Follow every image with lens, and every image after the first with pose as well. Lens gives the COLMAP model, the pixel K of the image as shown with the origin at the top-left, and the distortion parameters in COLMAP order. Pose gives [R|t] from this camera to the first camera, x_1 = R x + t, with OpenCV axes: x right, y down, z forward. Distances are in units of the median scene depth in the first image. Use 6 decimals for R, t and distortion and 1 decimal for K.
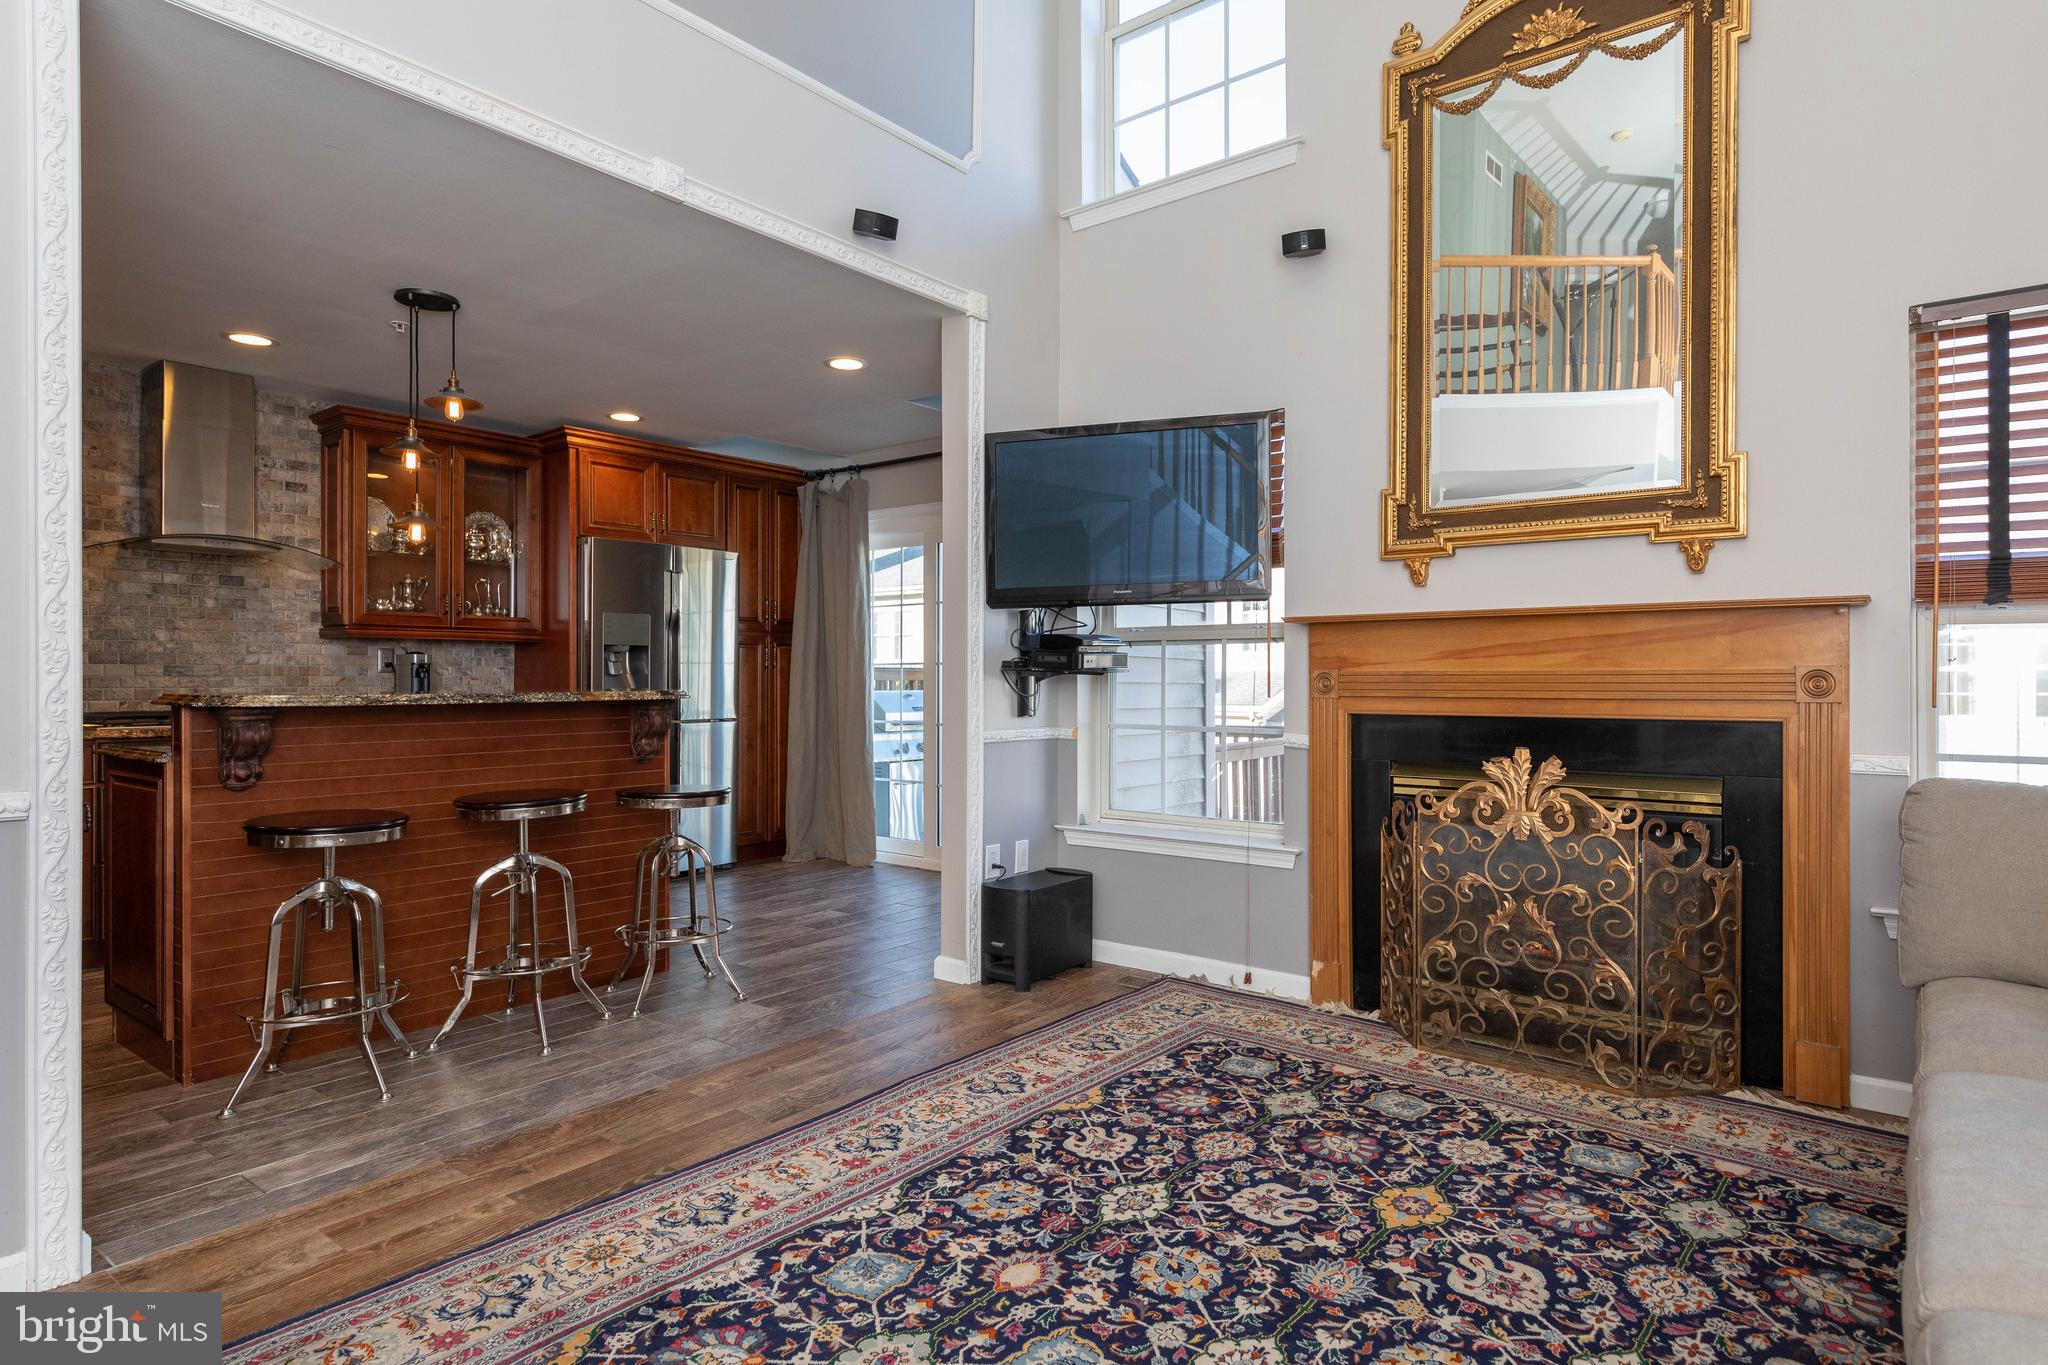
lens RADIAL K [[1104.1, 0, 1024.0], [0, 1104.1, 682.5], [0, 0, 1]] dist [0.012101, 0.000545]
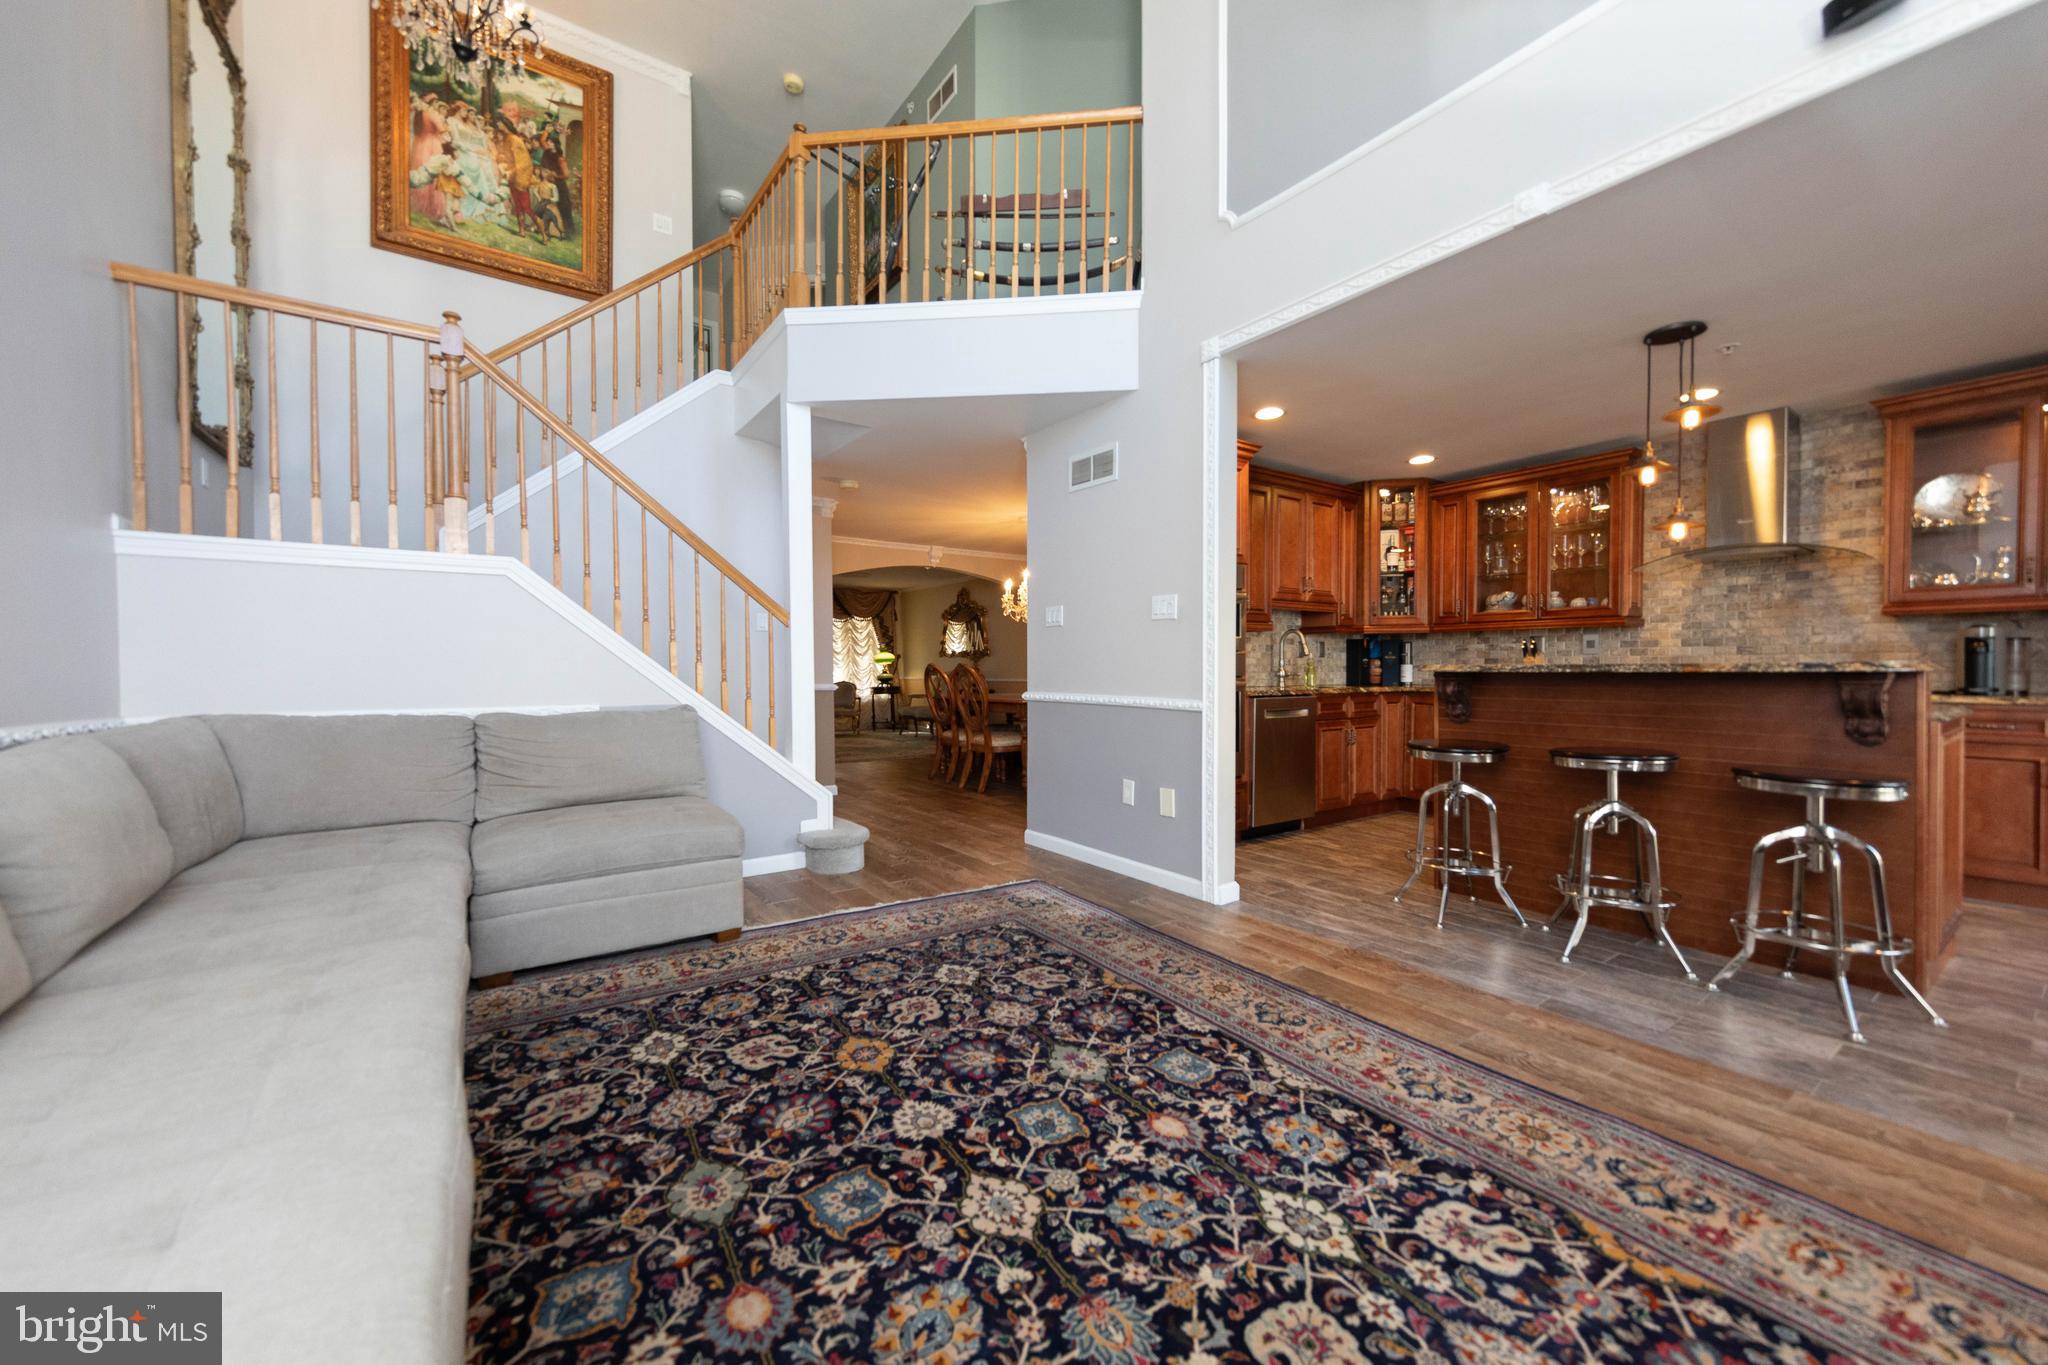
lens RADIAL K [[758.9, 0, 1023.2], [0, 758.9, 609.7], [0, 0, 1]] dist [-0.000943, -0.000101]
pose [[-0.286095, -0.072943, -0.955421, 0.824295], [-0.000511, 0.997110, -0.075972, 0.025531], [0.958201, -0.021247, -0.285305, 1.018247]]
